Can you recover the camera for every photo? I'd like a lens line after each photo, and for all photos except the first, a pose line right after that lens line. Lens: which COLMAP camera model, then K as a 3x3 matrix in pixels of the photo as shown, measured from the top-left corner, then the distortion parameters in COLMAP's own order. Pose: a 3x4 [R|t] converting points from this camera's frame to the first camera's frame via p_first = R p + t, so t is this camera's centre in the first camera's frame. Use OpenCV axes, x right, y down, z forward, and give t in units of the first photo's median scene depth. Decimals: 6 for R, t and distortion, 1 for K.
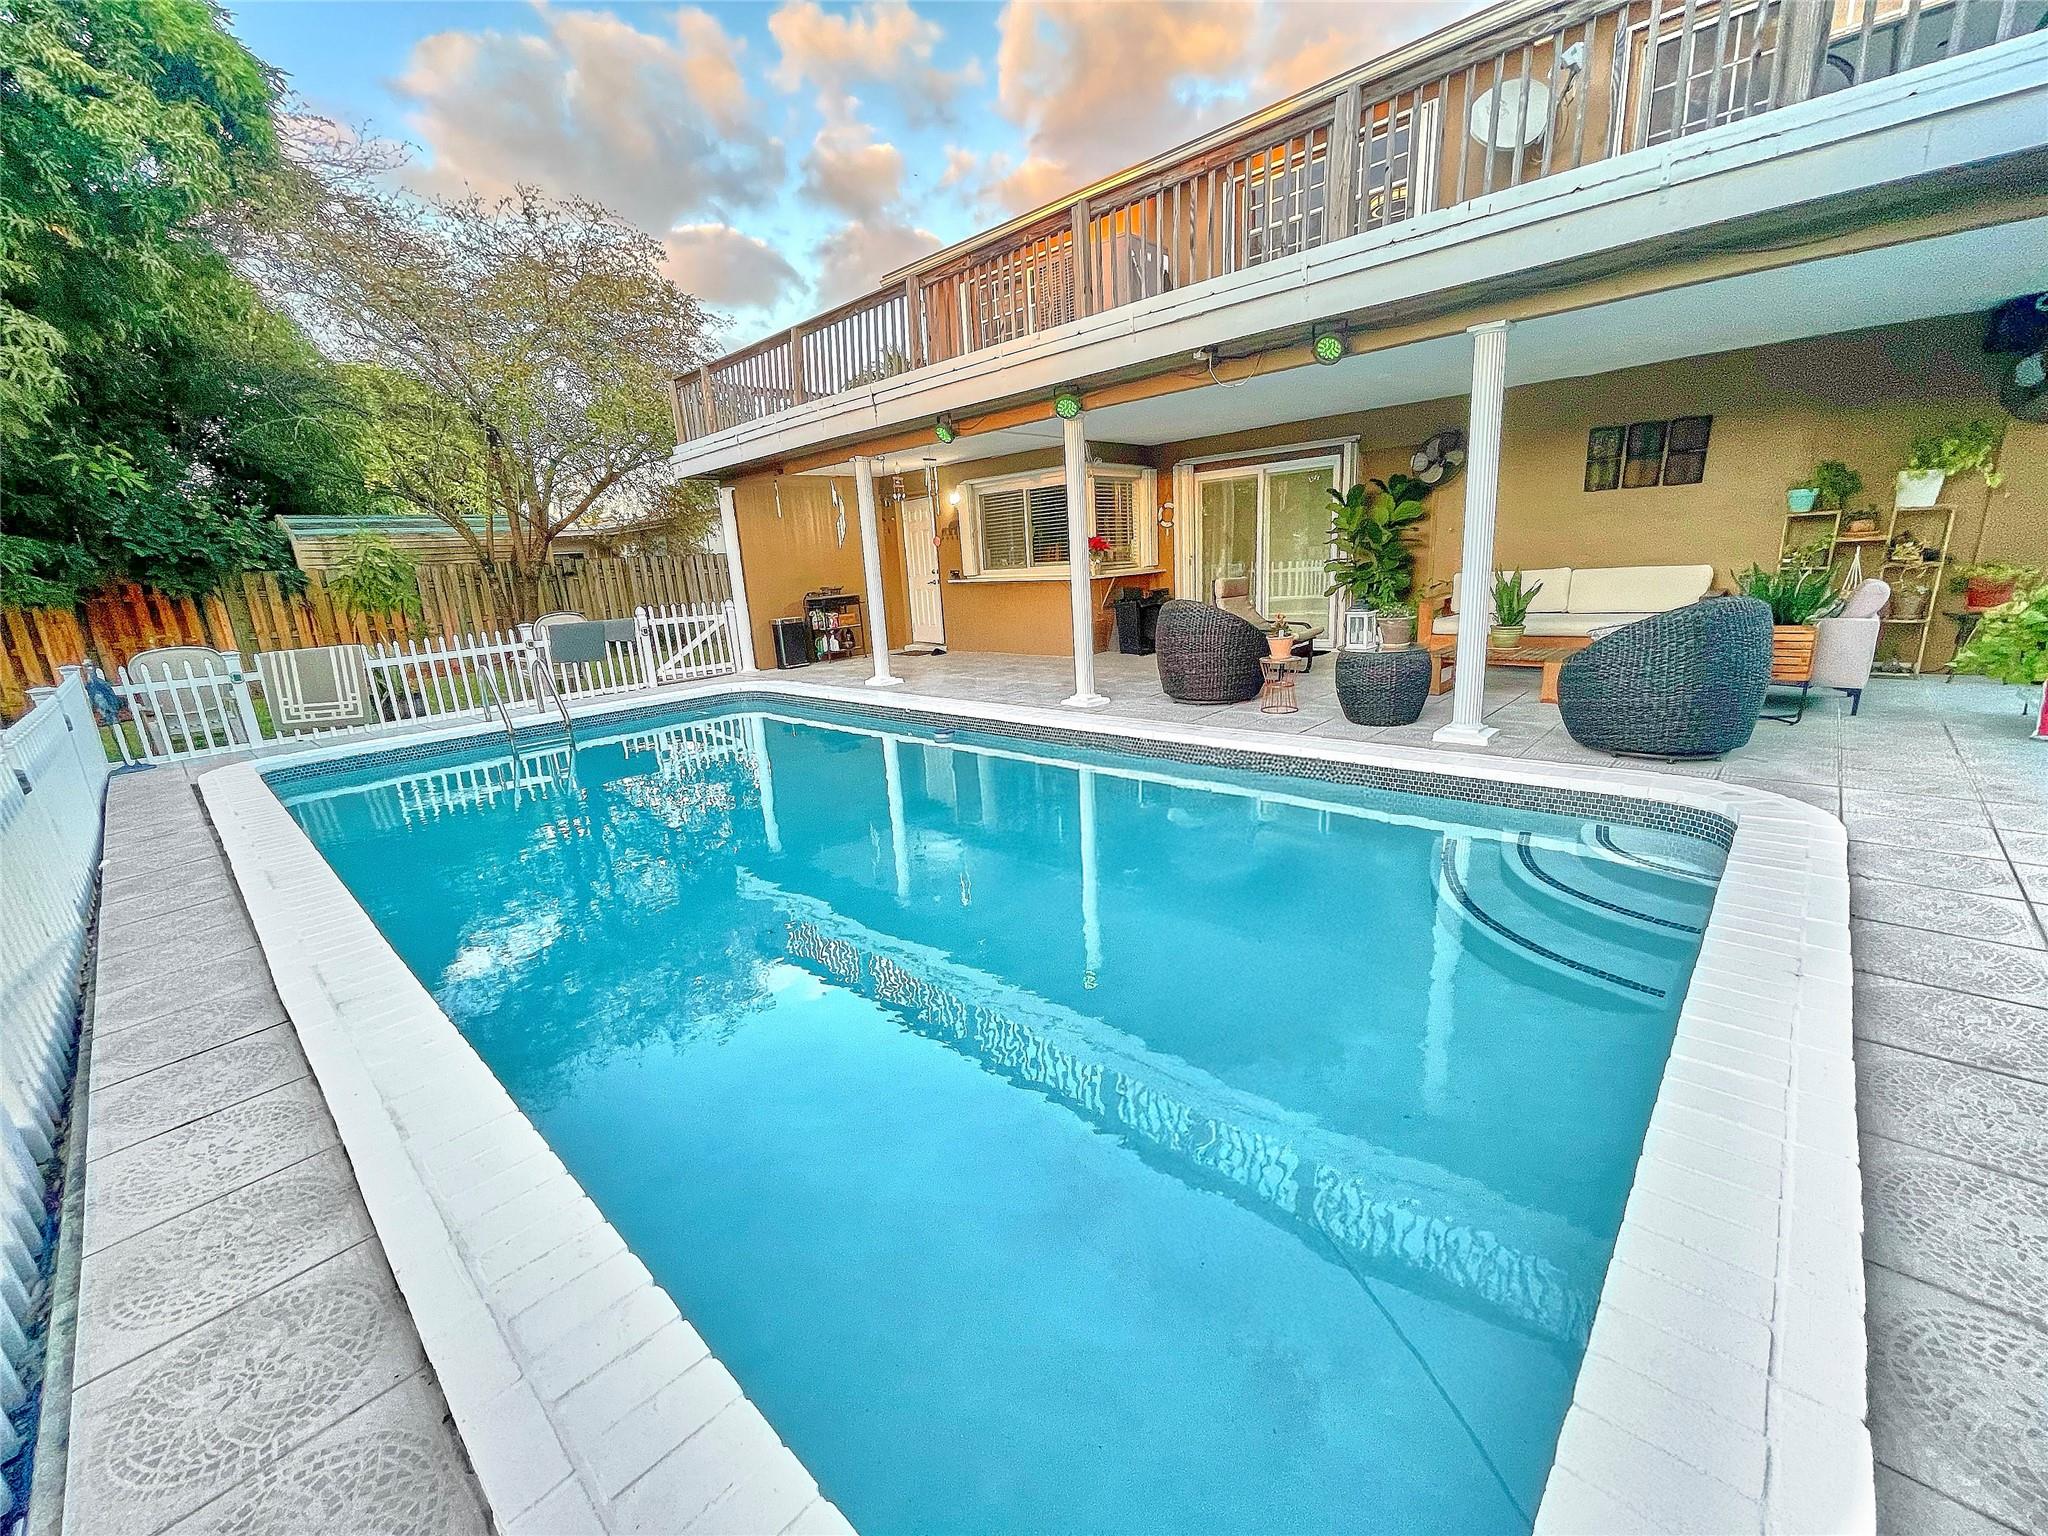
lens RADIAL K [[832.5, 0, 1019.9], [0, 832.5, 757.8], [0, 0, 1]] dist [0.003176, 0.000402]
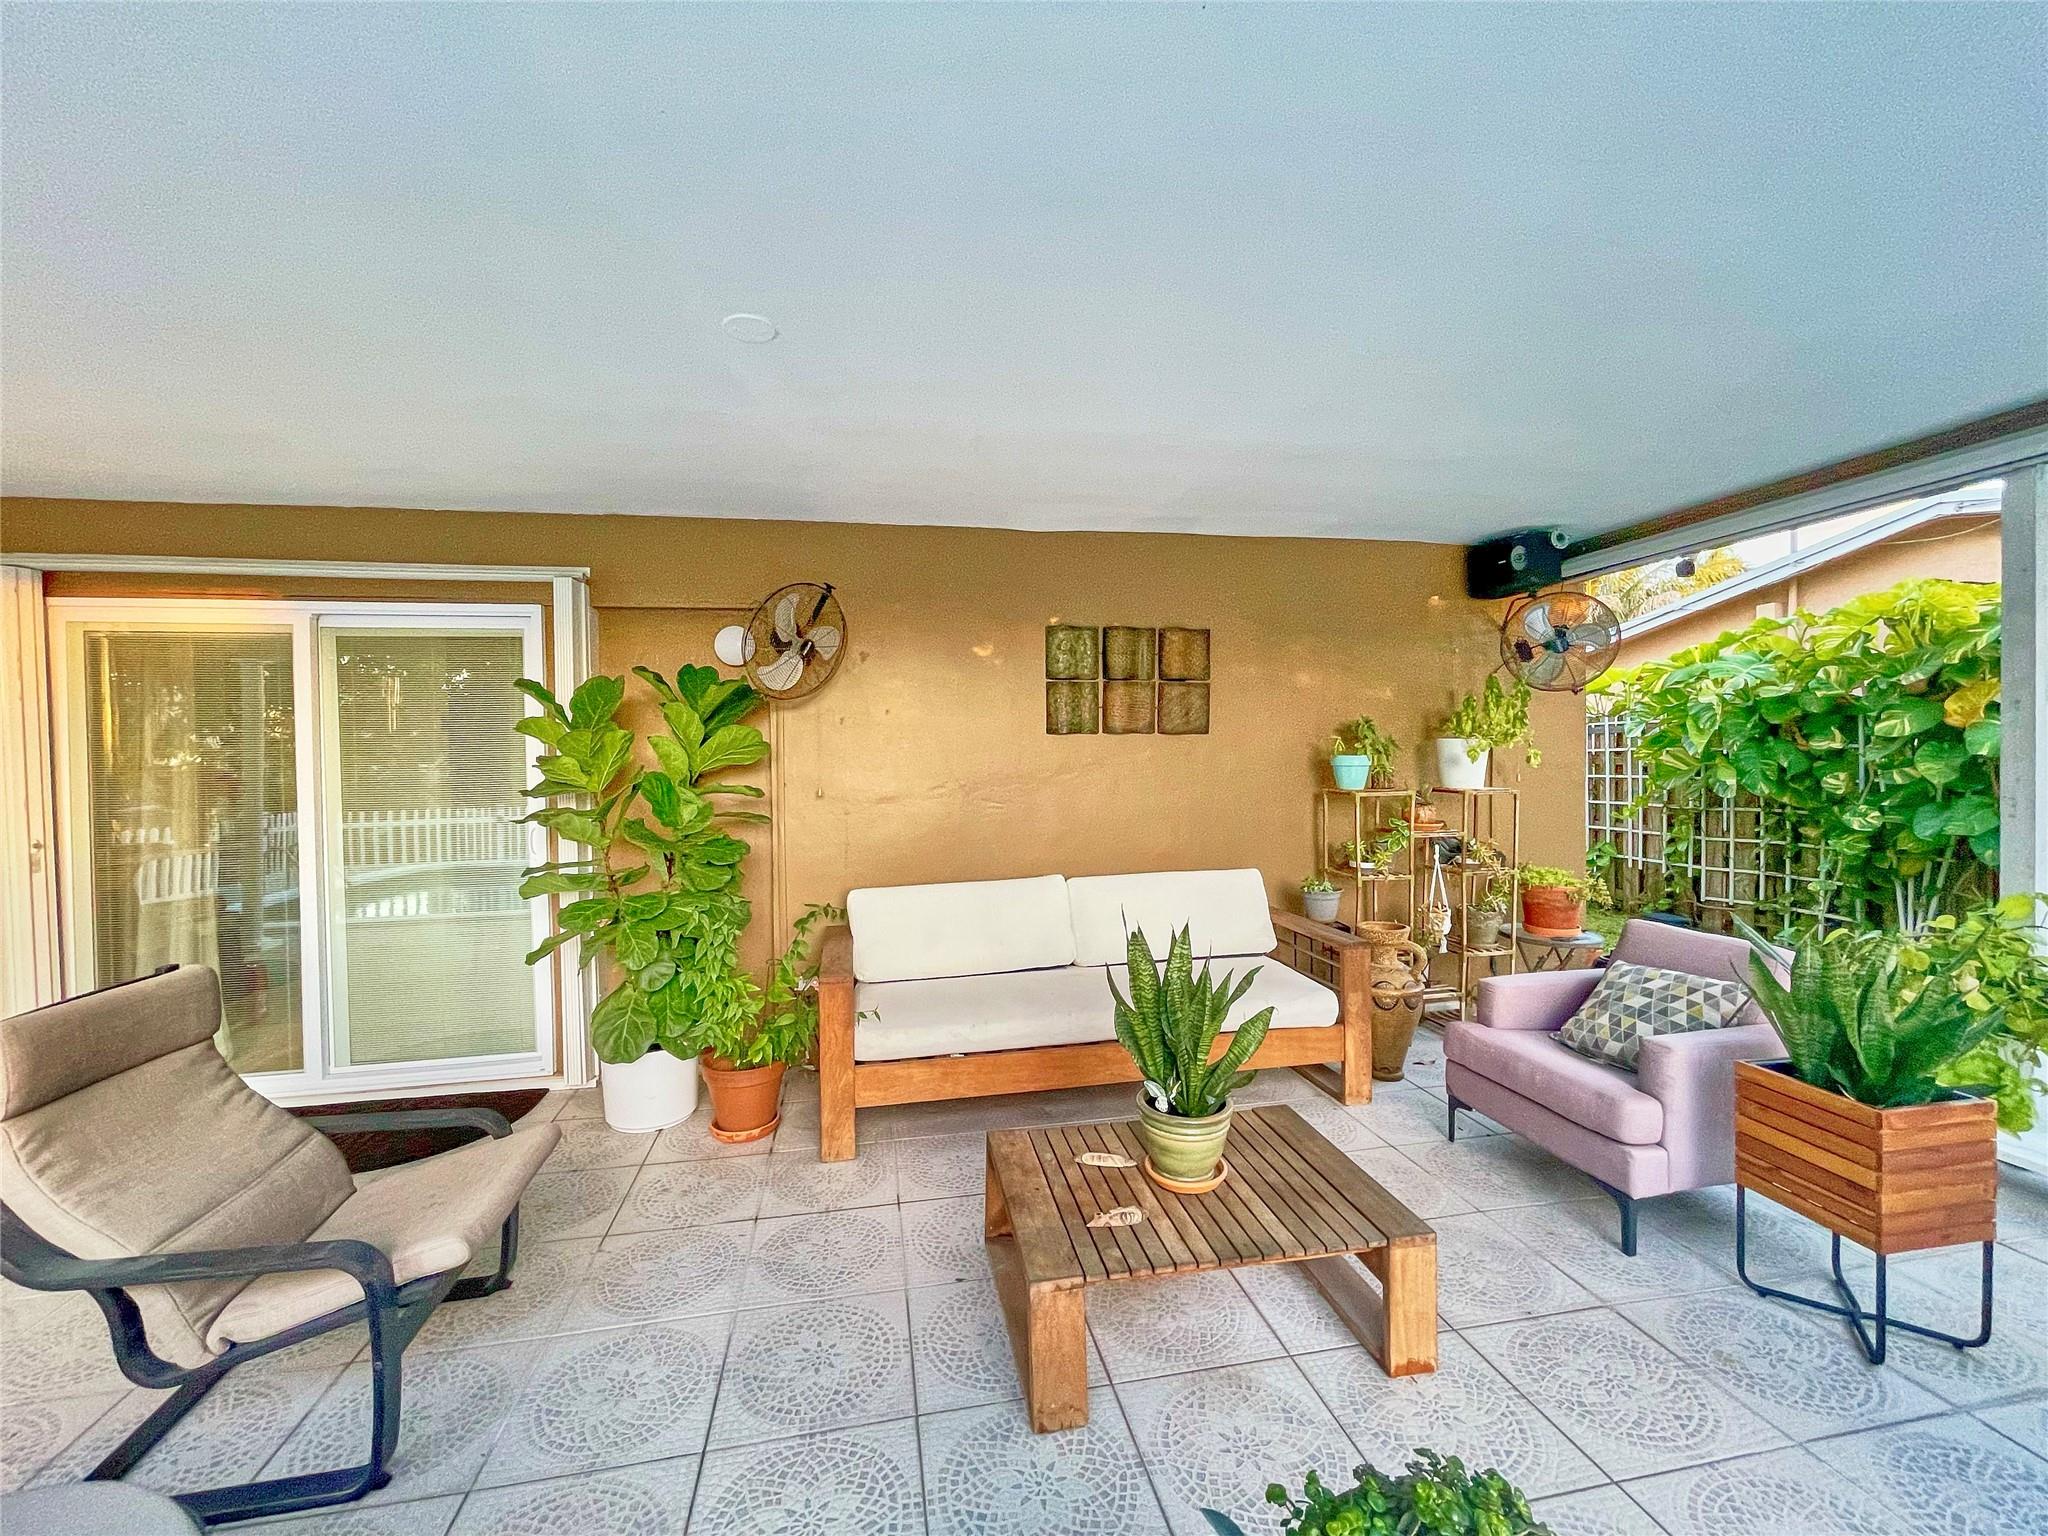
lens RADIAL K [[832.5, 0, 1021.4], [0, 832.5, 760.1], [0, 0, 1]] dist [0.003176, 0.000402]
pose [[0.596564, 0.049135, 0.801060, 0.212111], [0.172283, 0.967015, -0.187617, -0.182269], [-0.783856, 0.249935, 0.568421, 0.631293]]
